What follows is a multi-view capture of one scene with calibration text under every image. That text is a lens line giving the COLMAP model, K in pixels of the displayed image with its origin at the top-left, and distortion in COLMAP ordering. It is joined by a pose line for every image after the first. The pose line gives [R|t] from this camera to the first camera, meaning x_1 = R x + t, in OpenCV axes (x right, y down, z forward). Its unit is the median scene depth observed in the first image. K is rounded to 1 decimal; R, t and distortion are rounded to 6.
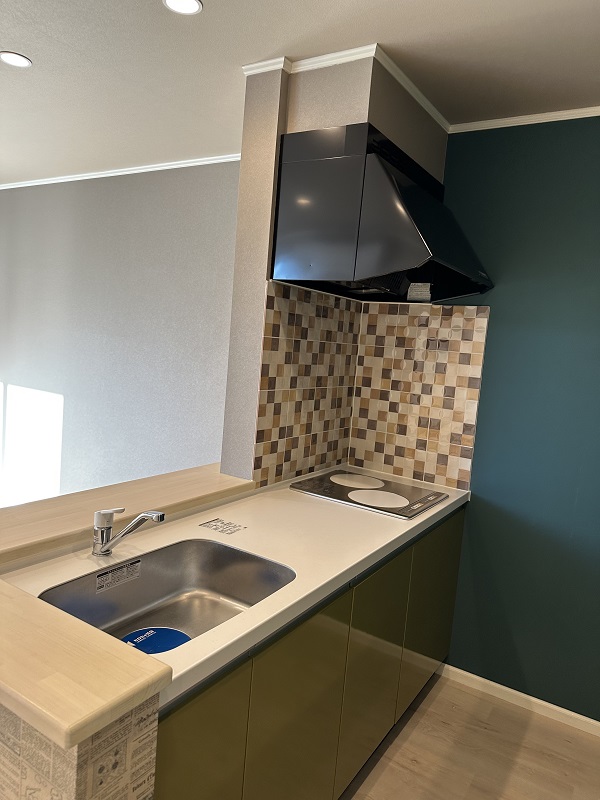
lens RADIAL K [[567.9, 0, 302.1], [0, 567.9, 400.7], [0, 0, 1]] dist [0.106935, -0.012005]
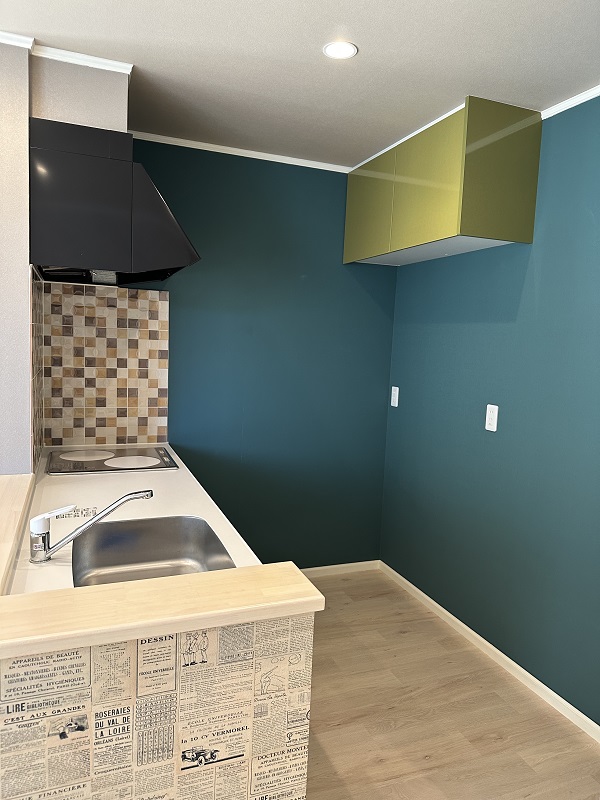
lens RADIAL K [[567.9, 0, 299.4], [0, 567.9, 399.0], [0, 0, 1]] dist [0.106935, -0.012005]
pose [[0.602639, -0.144743, 0.784777, -0.473647], [0.093246, 0.989449, 0.110888, -0.043399], [-0.792547, 0.006352, 0.609777, 0.029879]]
